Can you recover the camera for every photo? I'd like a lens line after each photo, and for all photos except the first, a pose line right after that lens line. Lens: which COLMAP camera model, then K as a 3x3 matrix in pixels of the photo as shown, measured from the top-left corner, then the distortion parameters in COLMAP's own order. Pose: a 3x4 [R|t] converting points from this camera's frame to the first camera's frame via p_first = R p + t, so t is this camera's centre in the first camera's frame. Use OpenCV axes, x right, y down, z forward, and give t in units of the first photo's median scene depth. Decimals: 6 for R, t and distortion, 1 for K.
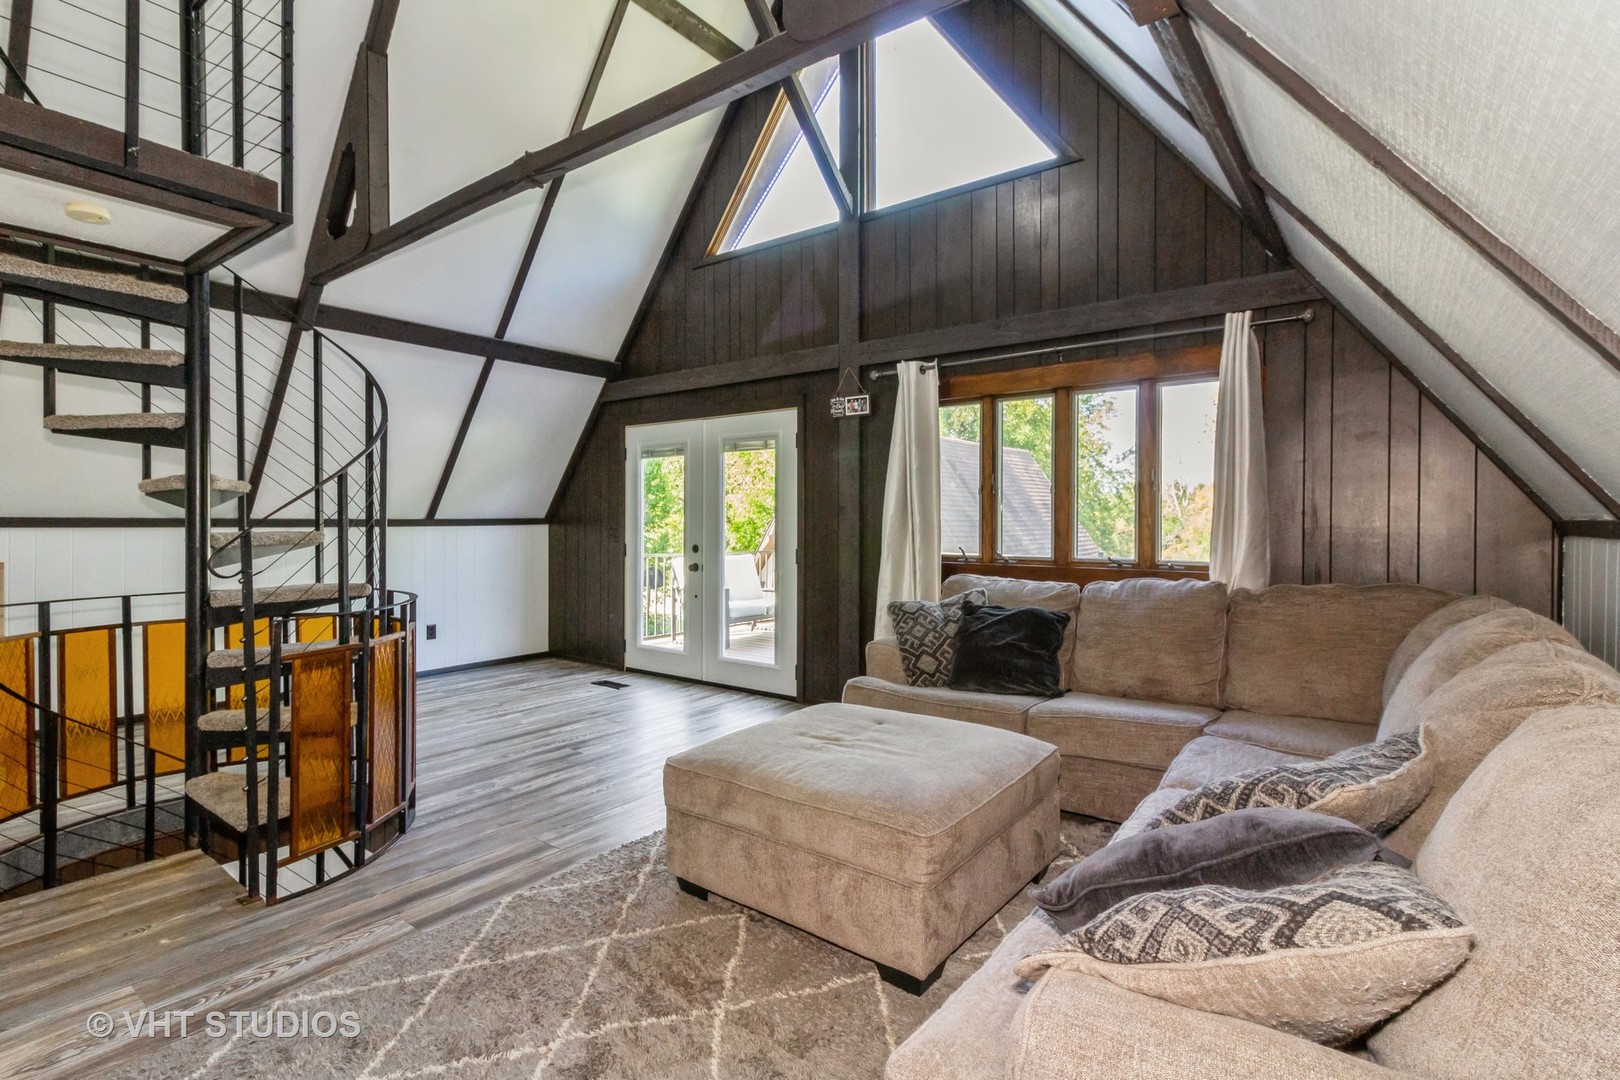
lens RADIAL K [[766.7, 0, 808.7], [0, 766.7, 531.2], [0, 0, 1]] dist [0.011385, 0.000318]
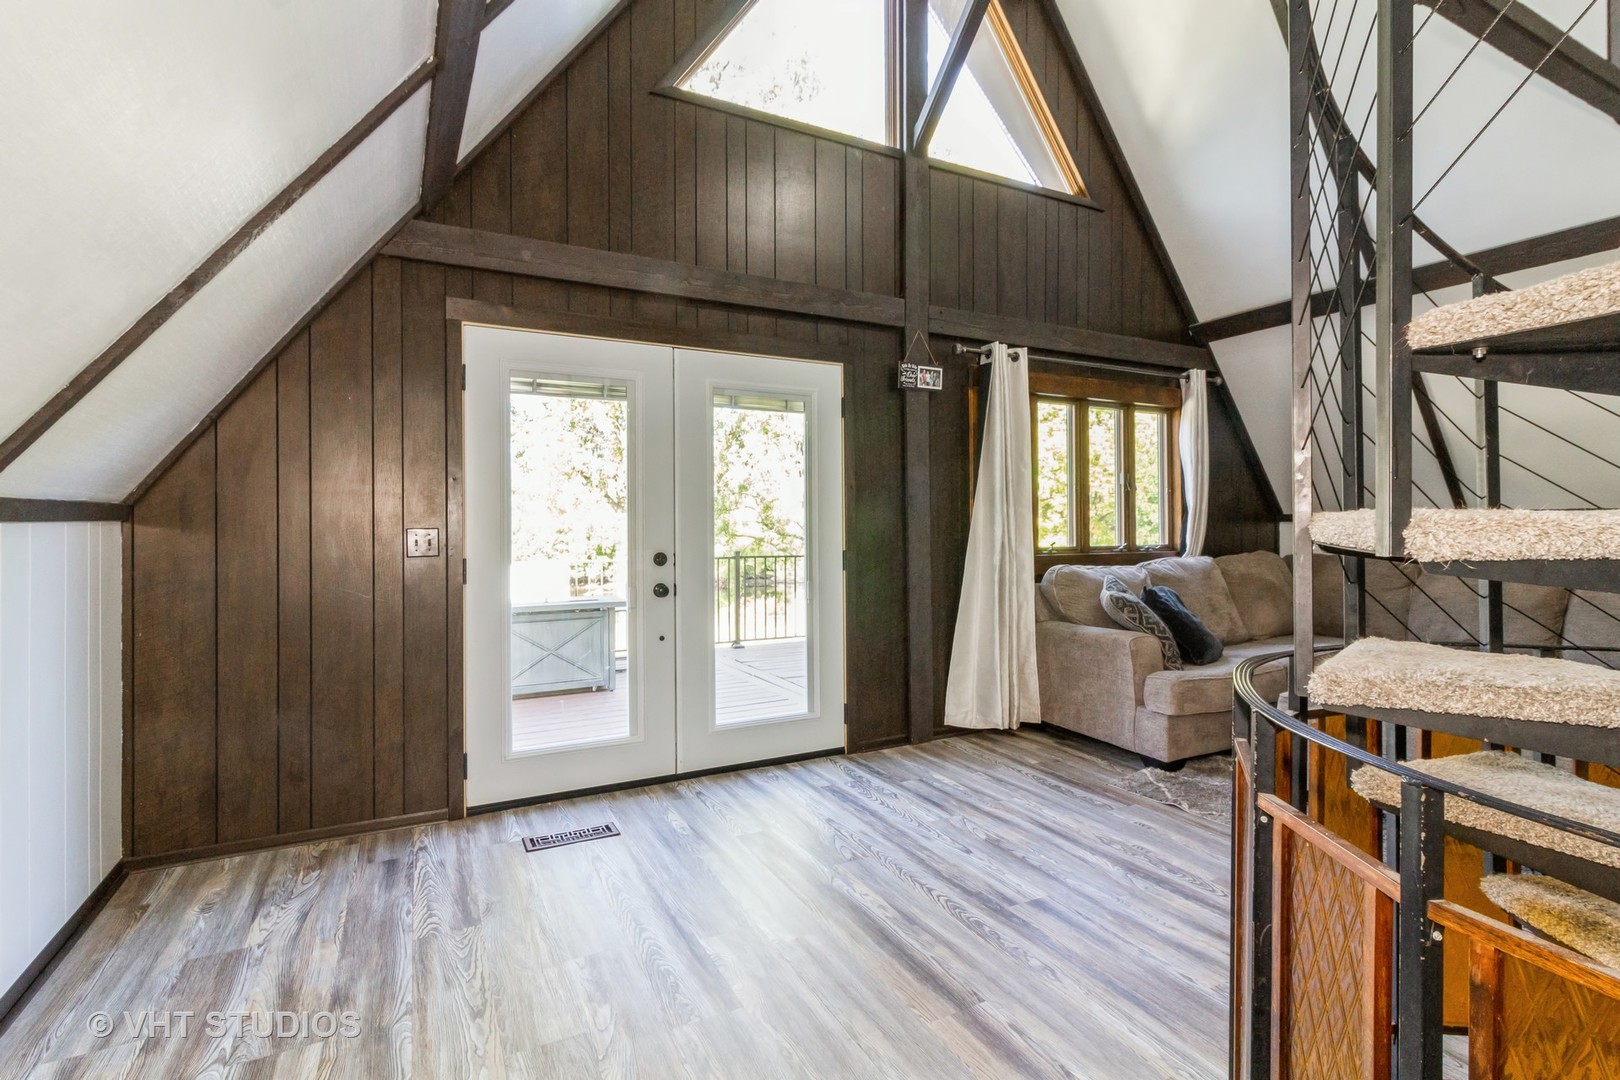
lens RADIAL K [[752.1, 0, 808.1], [0, 752.1, 535.3], [0, 0, 1]] dist [0.010897, -0.001578]
pose [[0.431178, -0.013145, 0.902171, -0.683795], [0.015241, 0.999857, 0.007284, 0.001971], [-0.902138, 0.010609, 0.431317, 0.696148]]
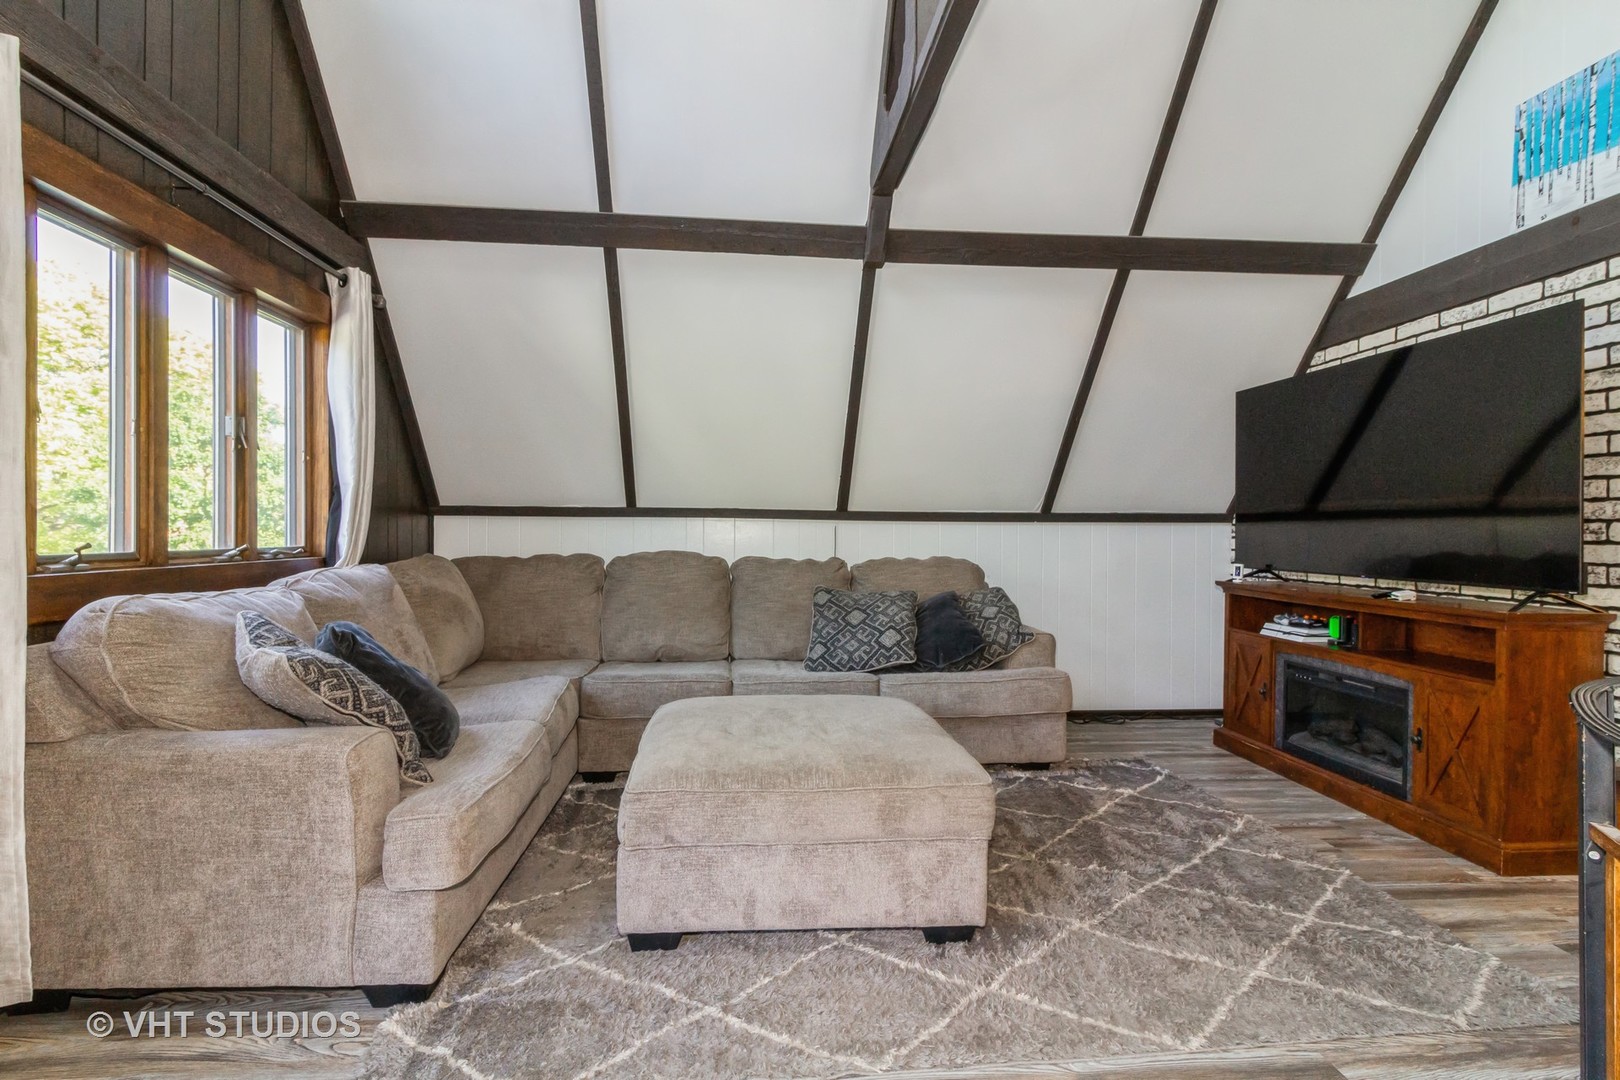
lens RADIAL K [[766.7, 0, 808.7], [0, 766.7, 531.2], [0, 0, 1]] dist [0.011385, 0.000318]
pose [[-0.655544, -0.005476, 0.755137, -0.320999], [0.000844, 0.999968, 0.007984, 0.010954], [-0.755156, 0.005871, -0.655519, 0.792809]]
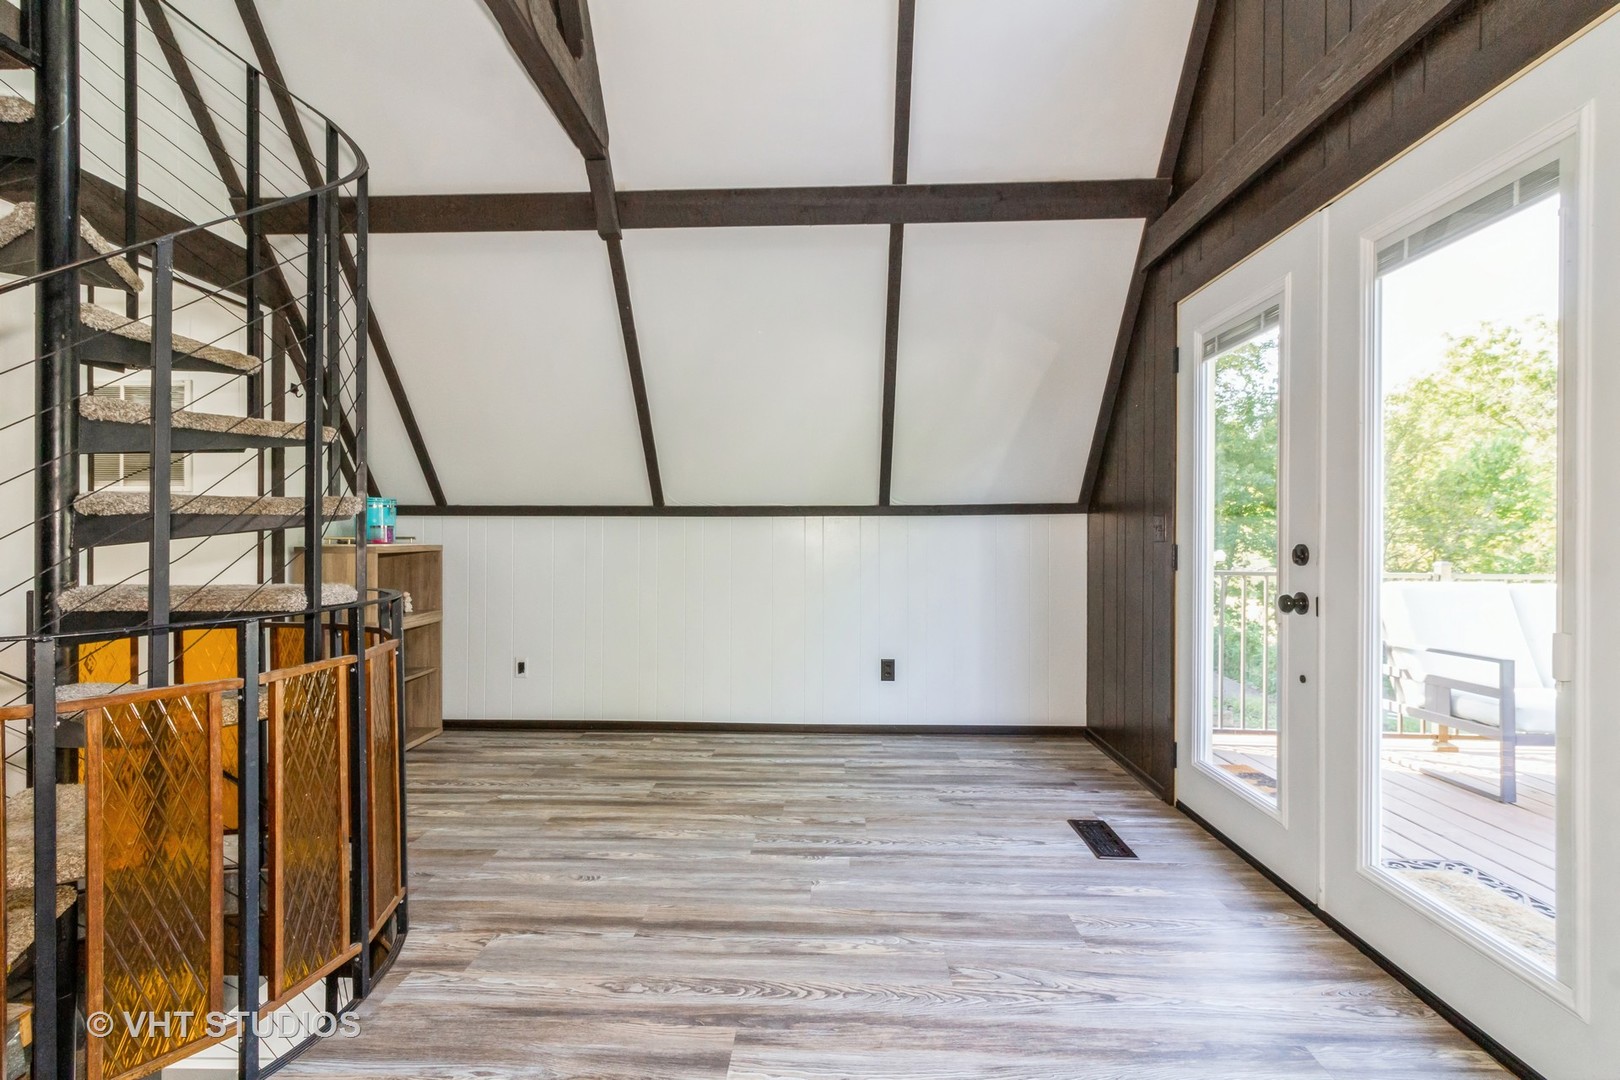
lens RADIAL K [[755.8, 0, 795.5], [0, 755.8, 541.4], [0, 0, 1]] dist [0.000912, -0.000059]
pose [[0.561152, 0.003097, -0.827707, 0.024595], [-0.009246, 0.999954, -0.002526, 0.021695], [0.827661, 0.009071, 0.561155, 0.626703]]
